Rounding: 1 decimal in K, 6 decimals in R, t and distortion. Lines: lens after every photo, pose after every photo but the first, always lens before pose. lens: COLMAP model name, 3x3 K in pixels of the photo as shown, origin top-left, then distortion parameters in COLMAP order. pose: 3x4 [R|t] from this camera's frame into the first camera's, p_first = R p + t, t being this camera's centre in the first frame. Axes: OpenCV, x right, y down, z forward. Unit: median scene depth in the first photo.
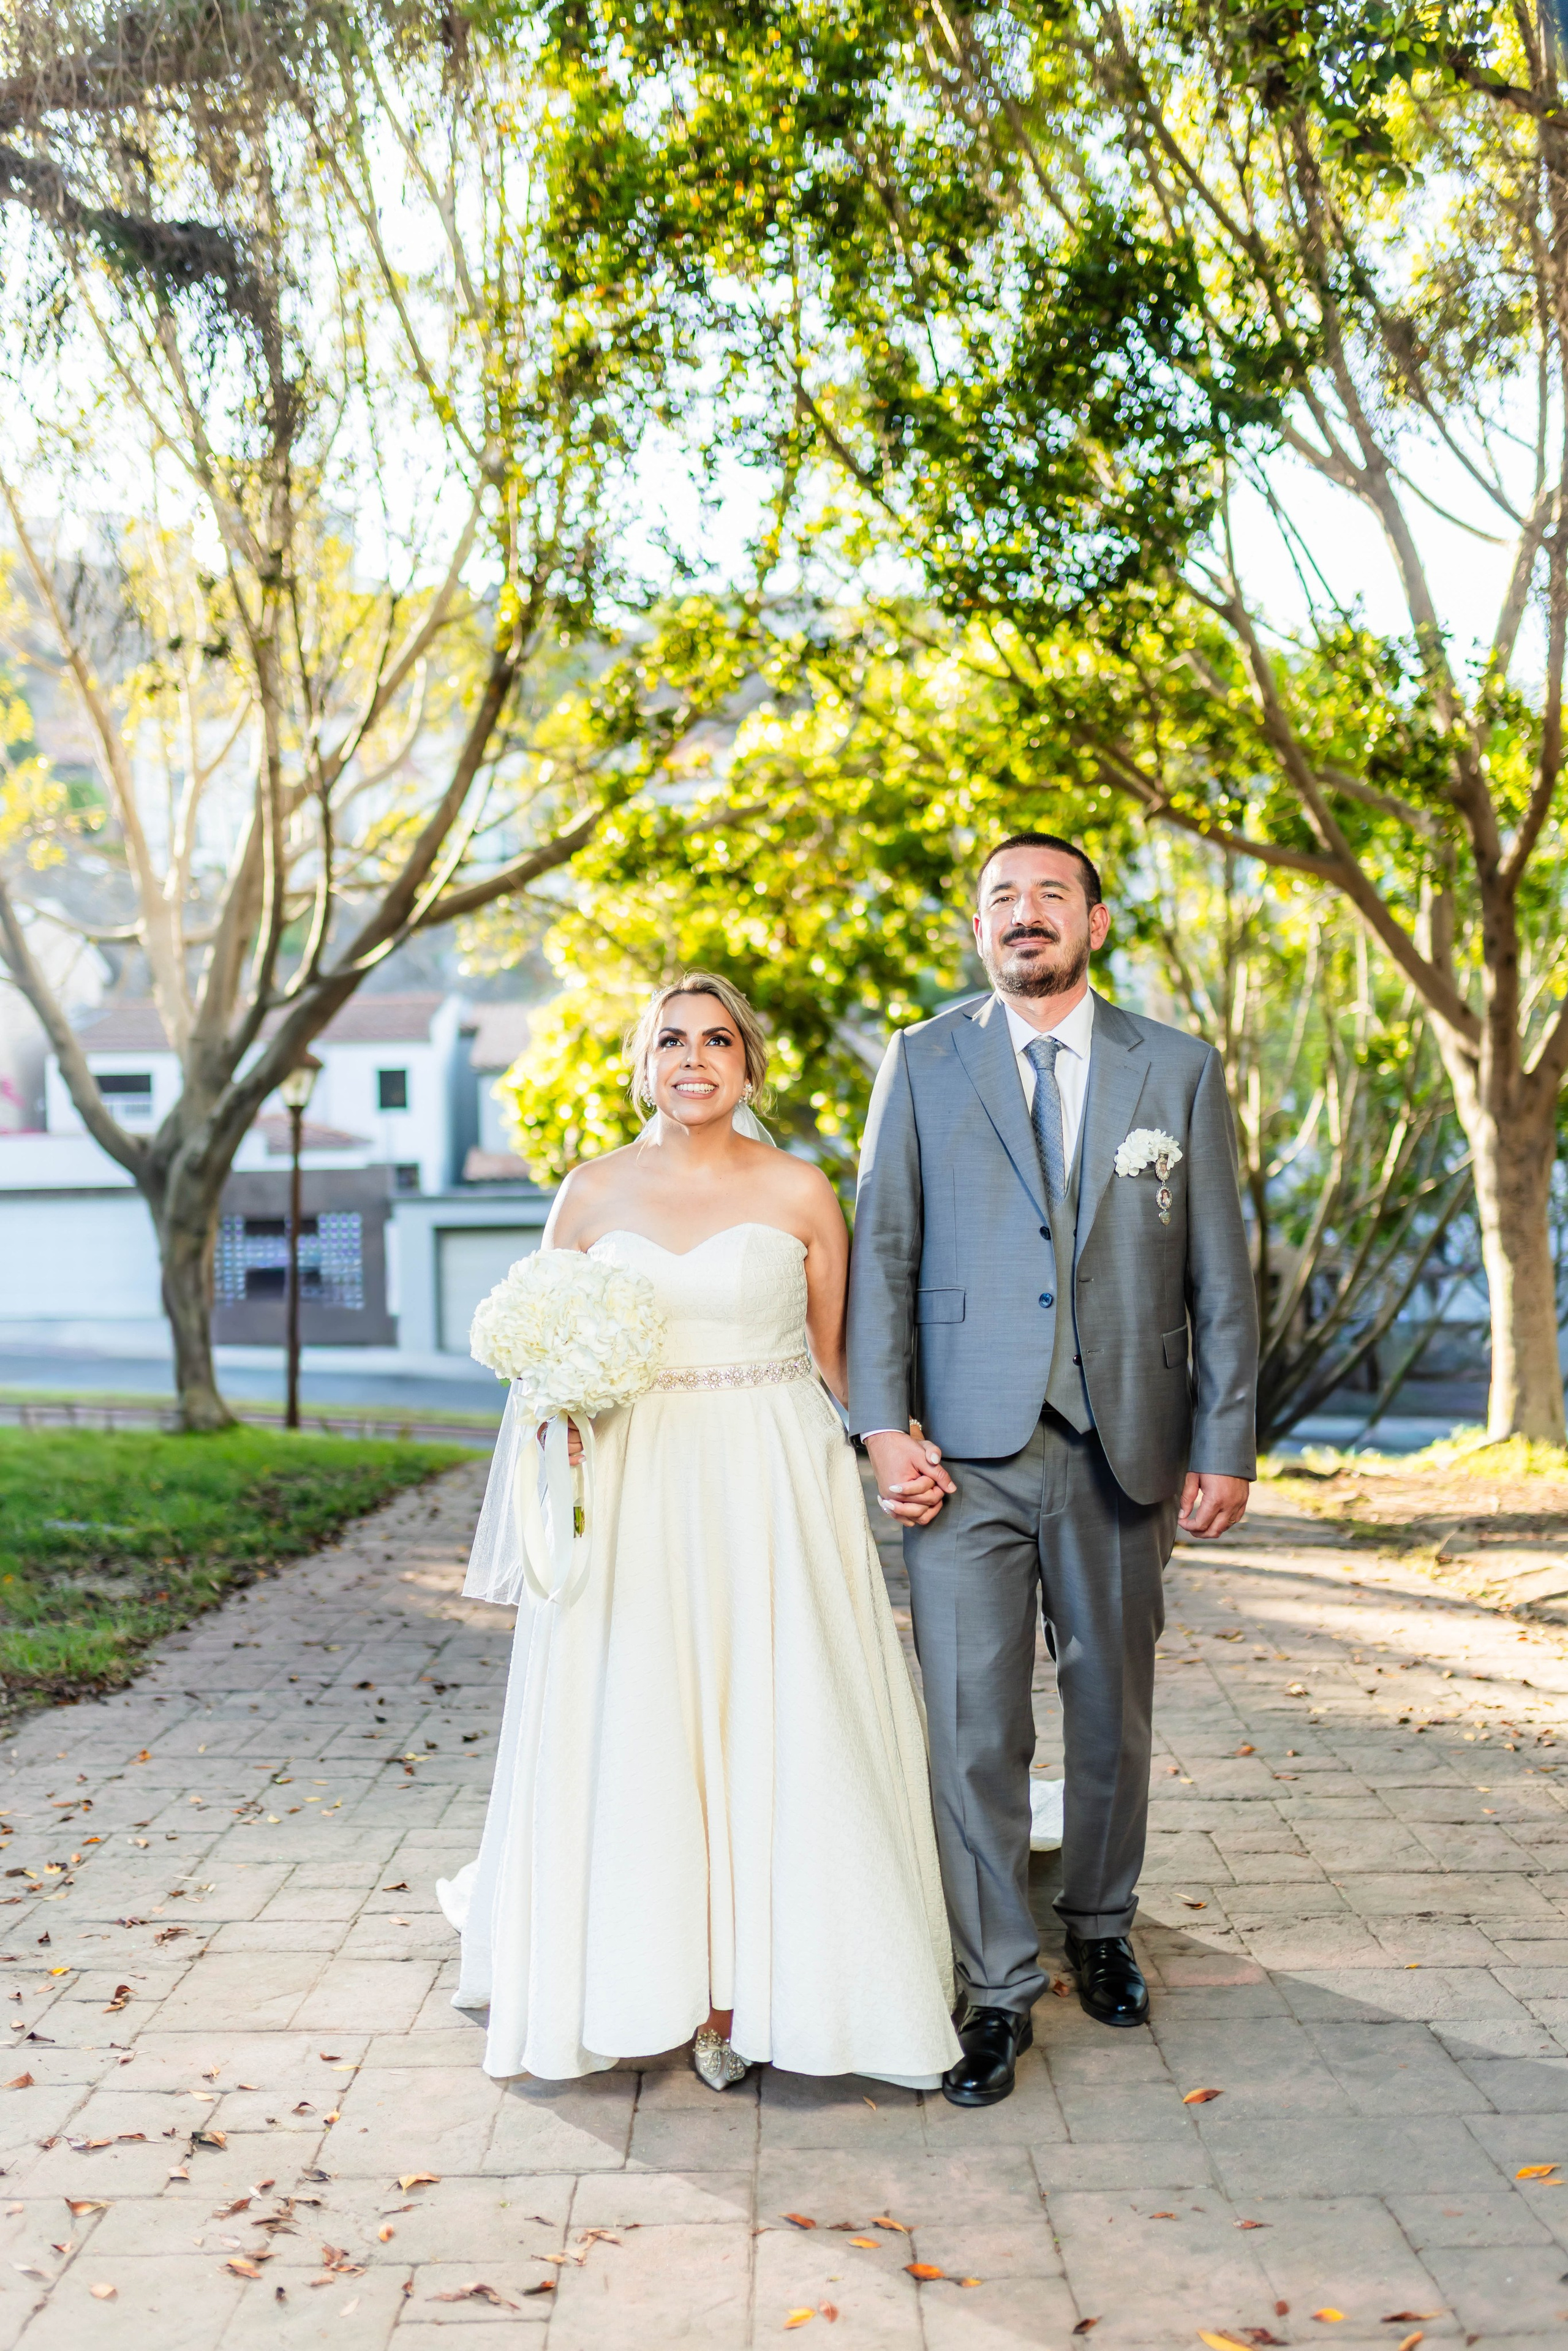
lens RADIAL K [[2257.7, 0, 778.8], [0, 2257.7, 1181.4], [0, 0, 1]] dist [0.005487, 0.001508]
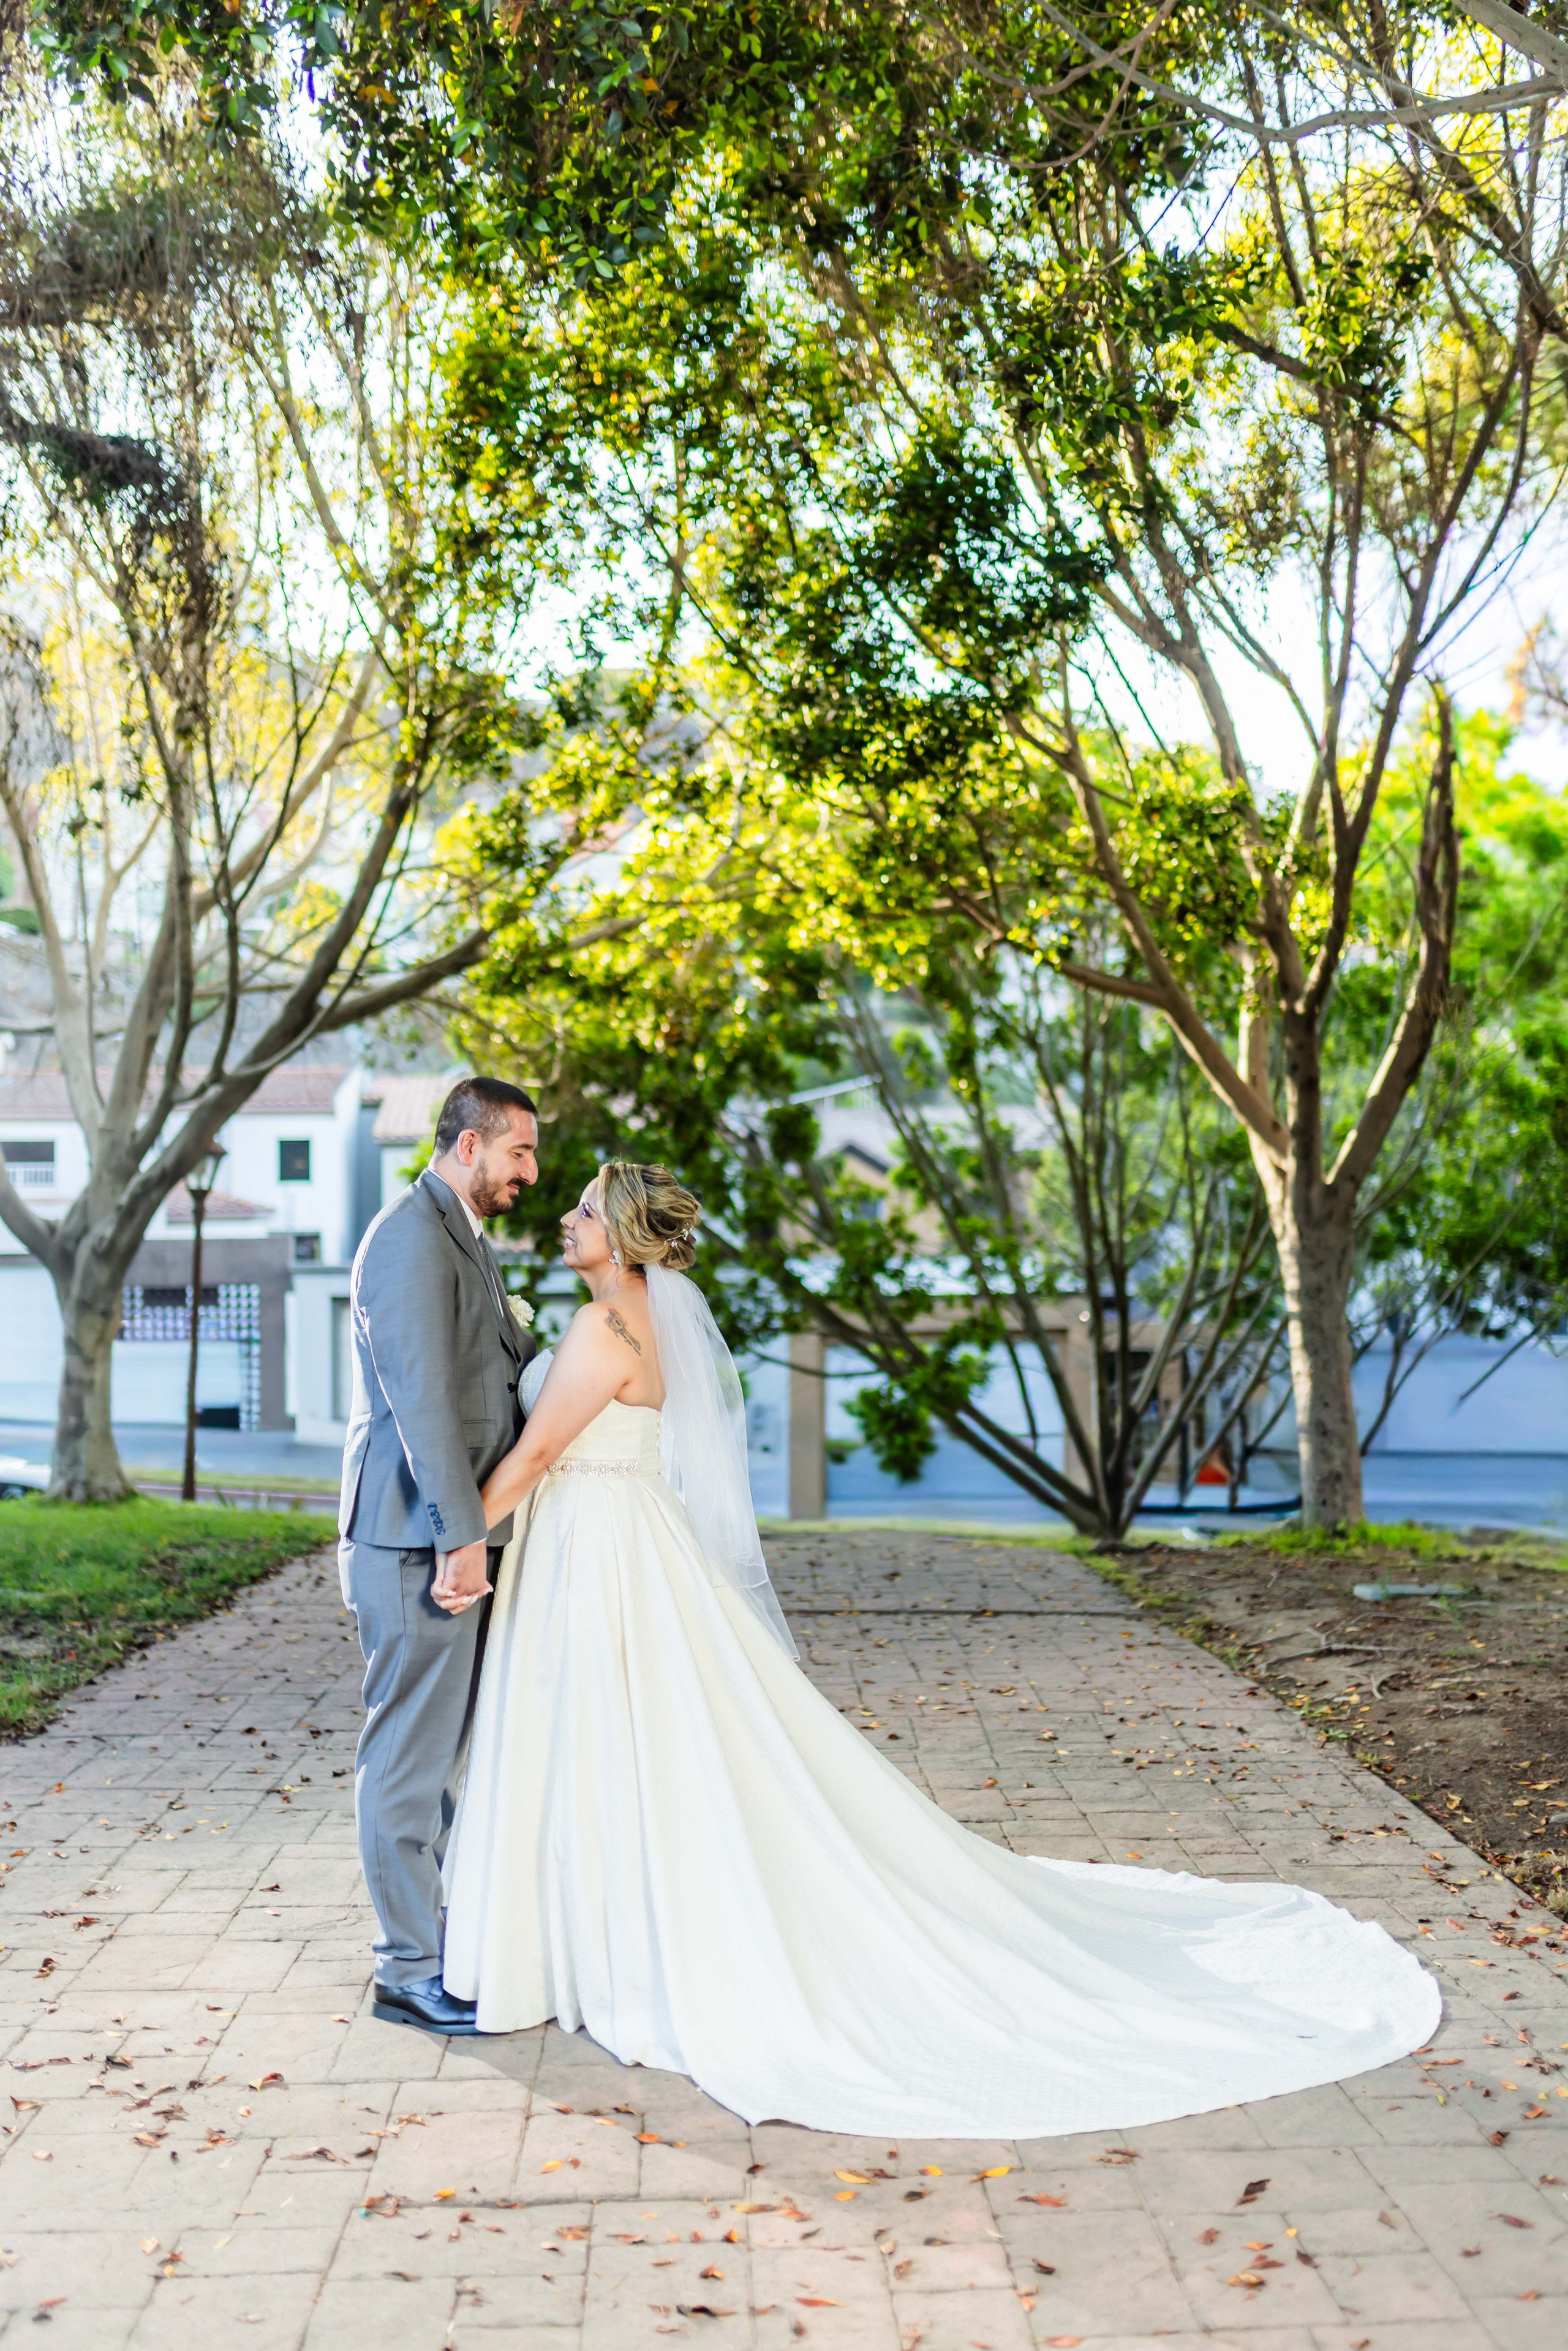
lens RADIAL K [[2258.7, 0, 784.0], [0, 2258.7, 1175.5], [0, 0, 1]] dist [0.002819, 0.002053]
pose [[0.998974, 0.012736, 0.043455, 0.019874], [-0.011314, 0.999397, -0.032818, -0.014546], [-0.043847, 0.032292, 0.998516, -0.097893]]
